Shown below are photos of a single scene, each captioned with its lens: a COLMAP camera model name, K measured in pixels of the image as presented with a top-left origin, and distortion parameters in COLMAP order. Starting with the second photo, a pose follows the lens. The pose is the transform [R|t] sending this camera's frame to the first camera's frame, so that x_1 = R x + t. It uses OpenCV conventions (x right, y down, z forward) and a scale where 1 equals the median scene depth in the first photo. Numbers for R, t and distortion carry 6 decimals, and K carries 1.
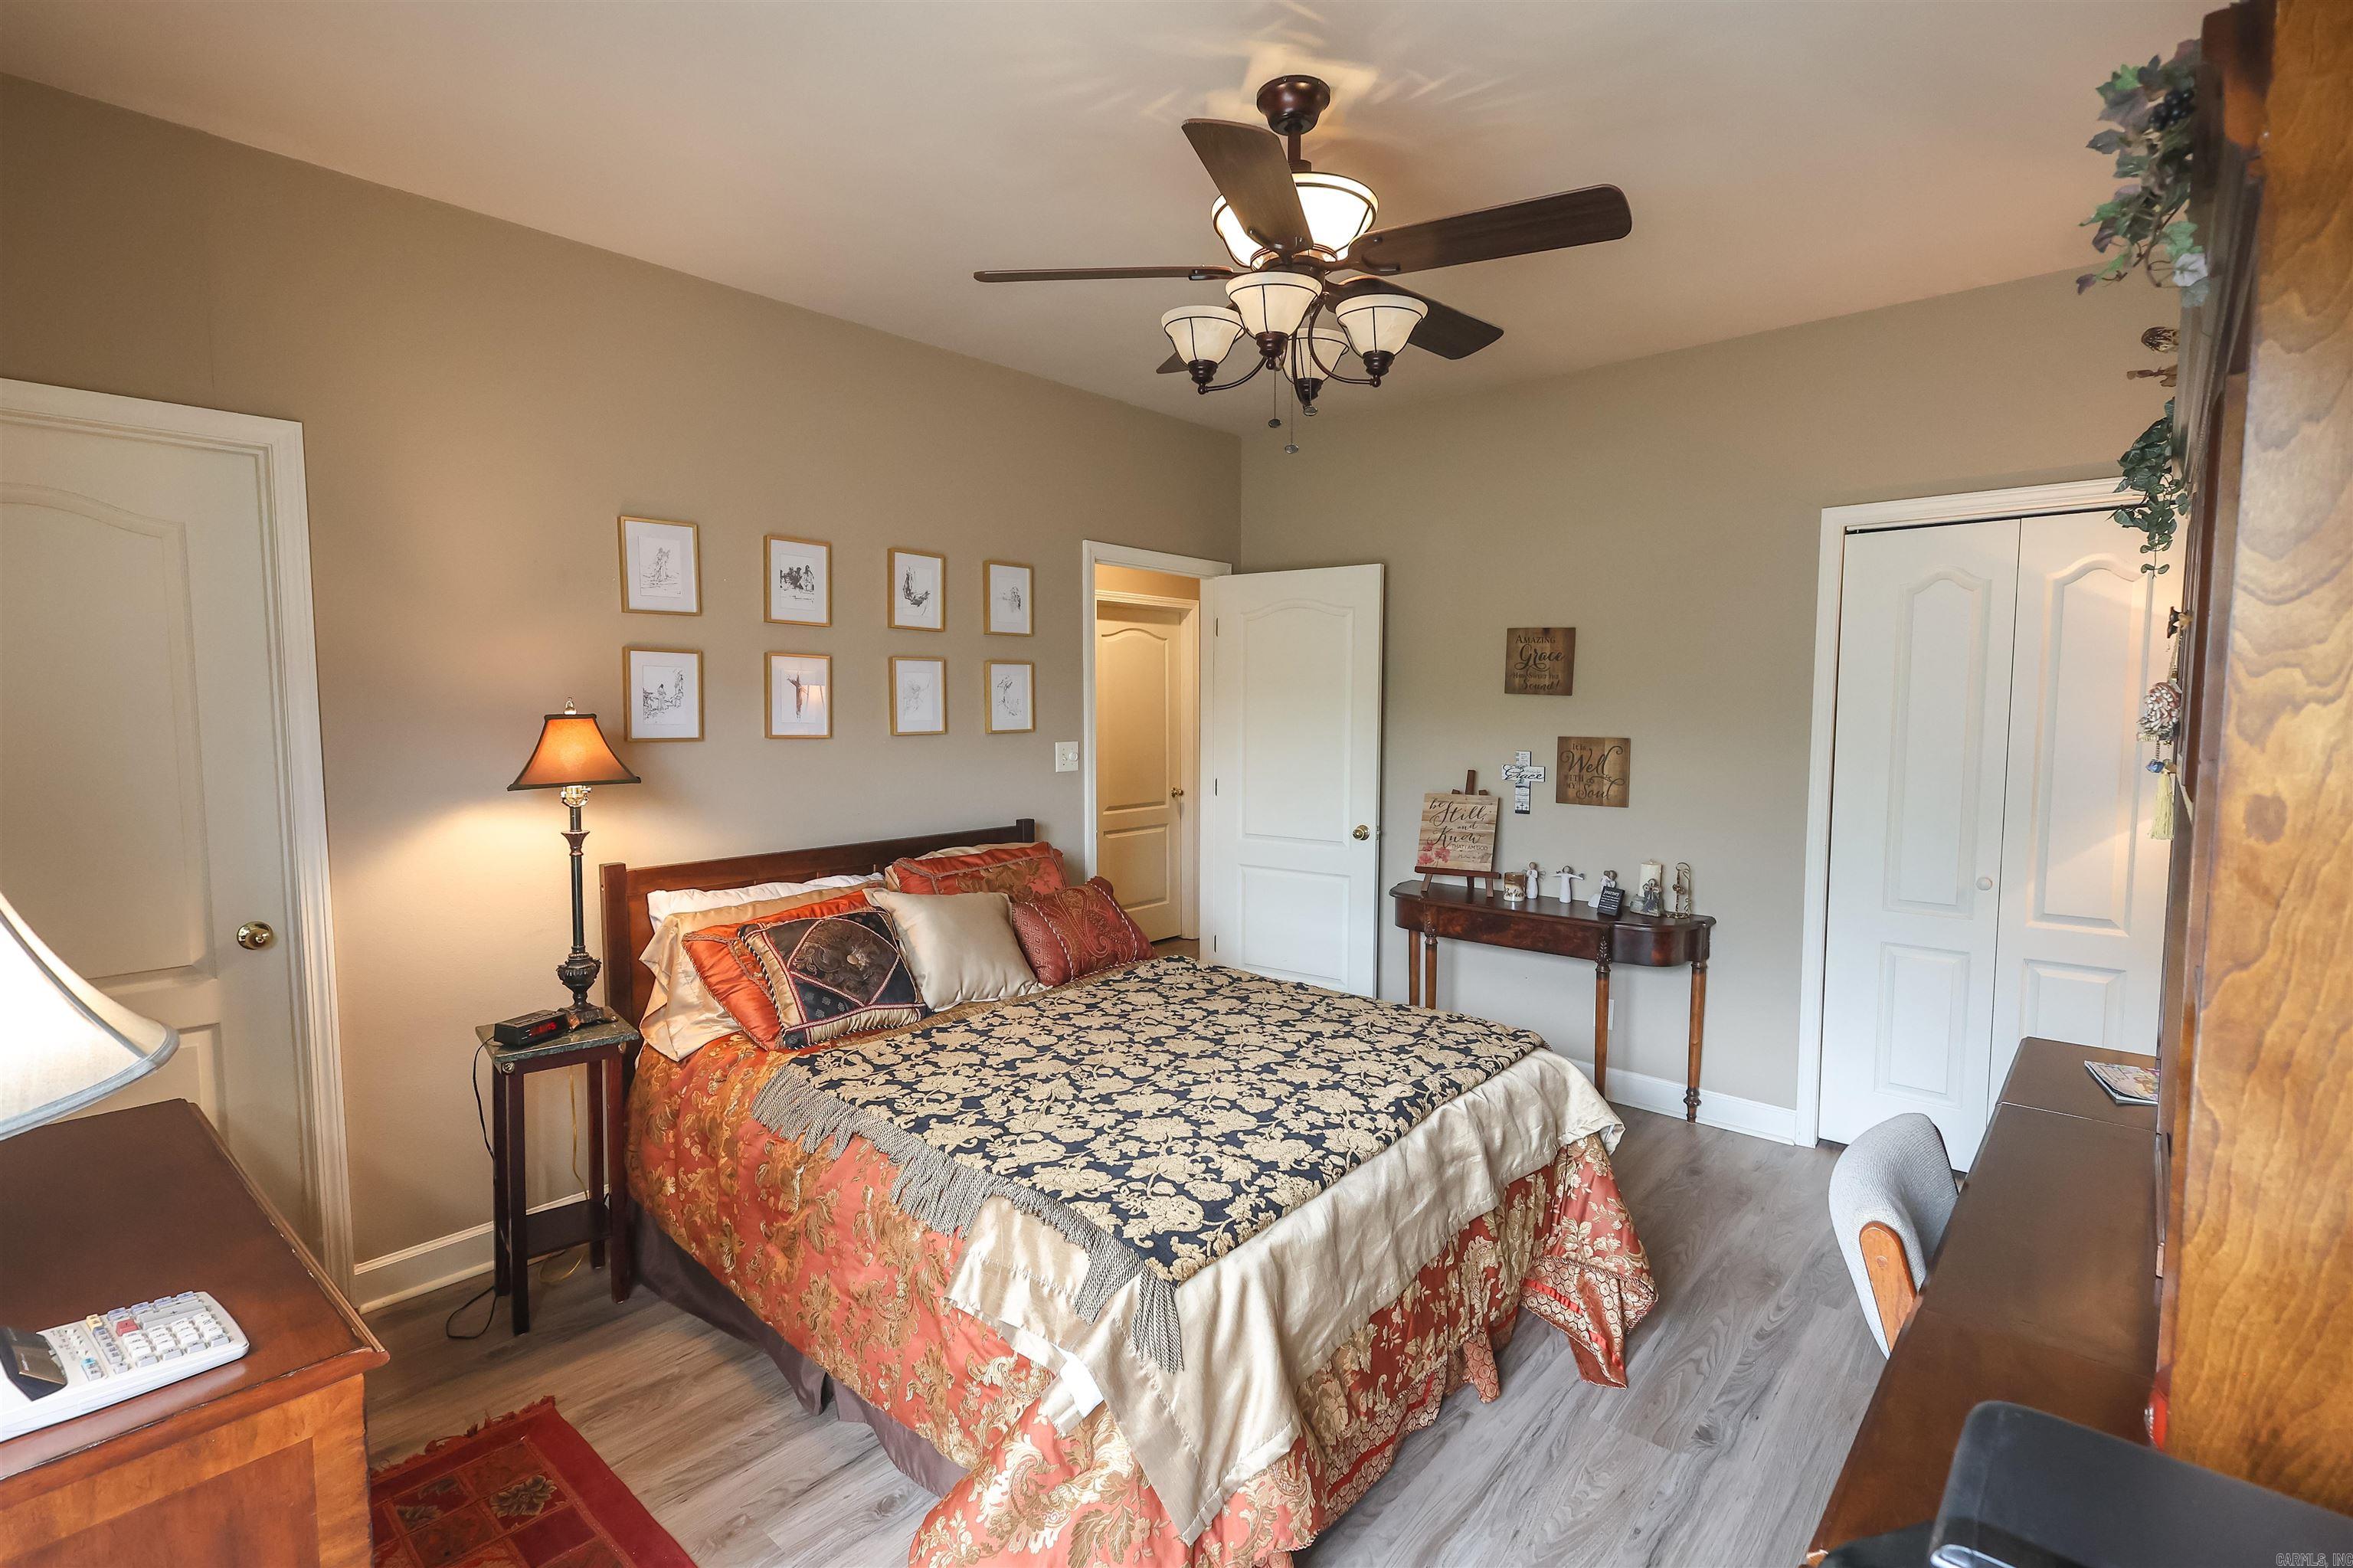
lens RADIAL K [[1091.1, 0, 1179.6], [0, 1091.1, 790.3], [0, 0, 1]] dist [-0.007437, 0.002568]
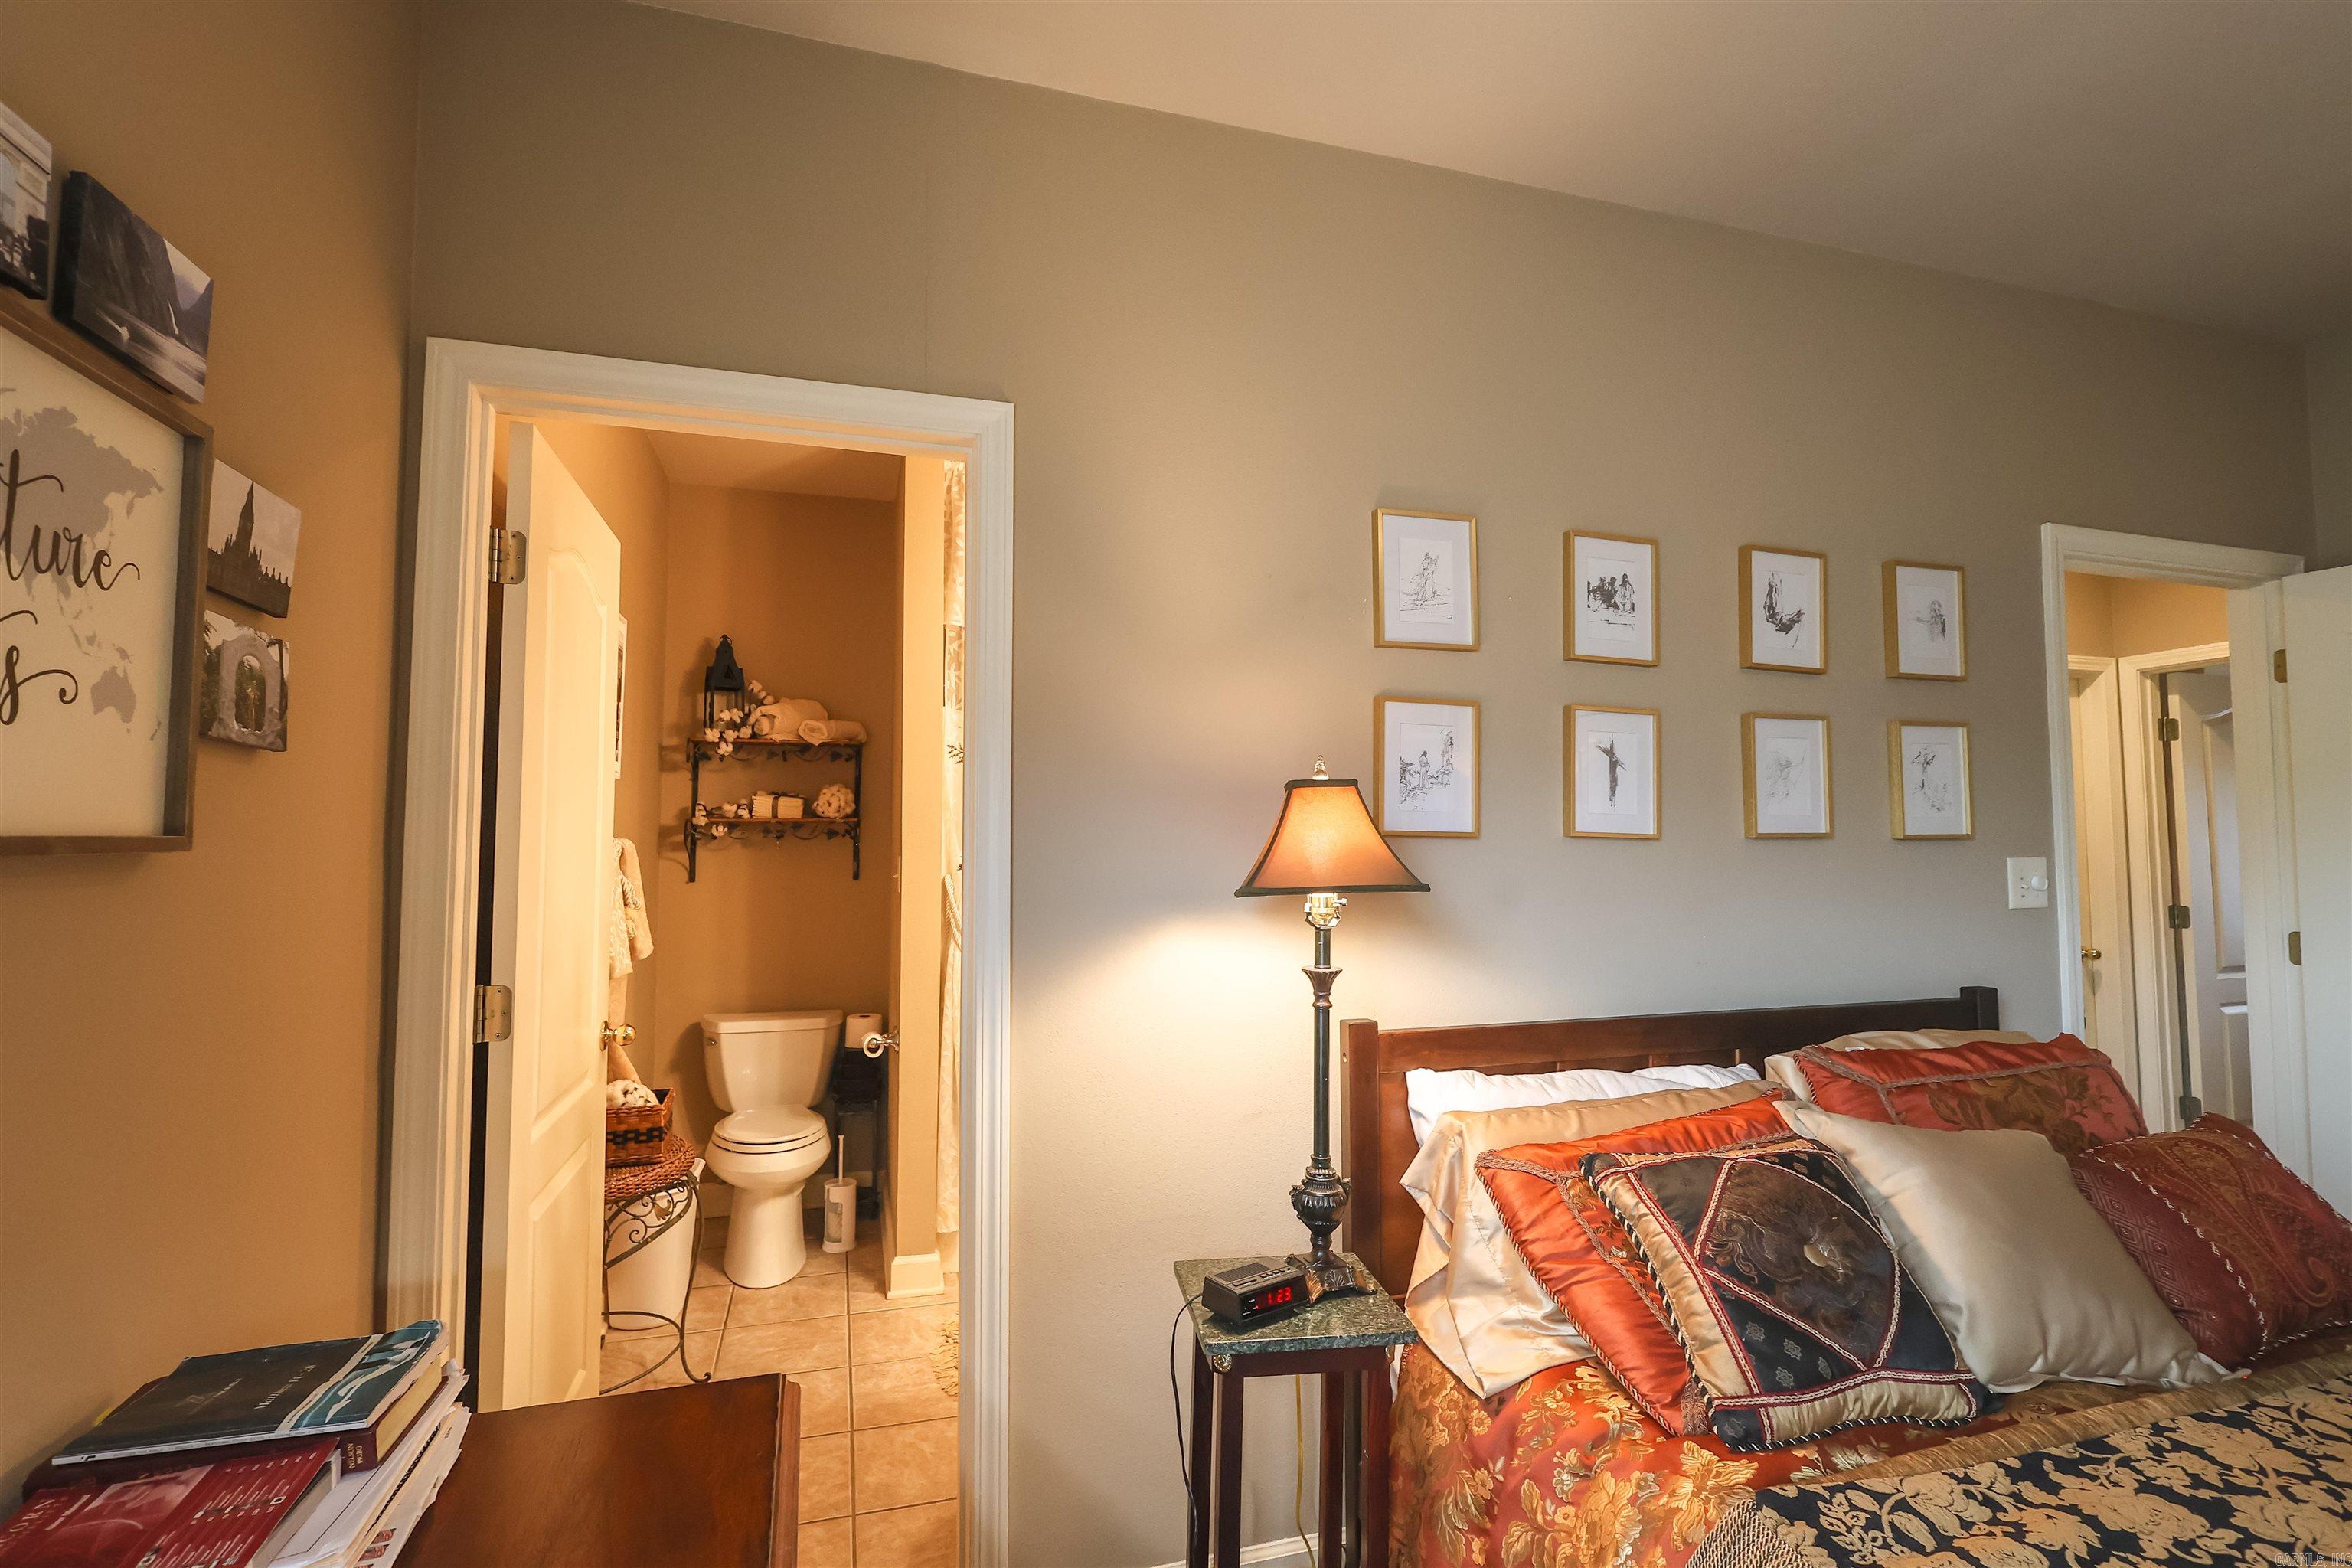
lens RADIAL K [[1090.6, 0, 1176.0], [0, 1090.6, 785.5], [0, 0, 1]] dist [-0.007437, 0.002568]
pose [[0.854452, -0.028595, -0.518743, -0.279048], [-0.043710, 0.990987, -0.126624, 0.015952], [0.517689, 0.130868, 0.845501, 0.384923]]
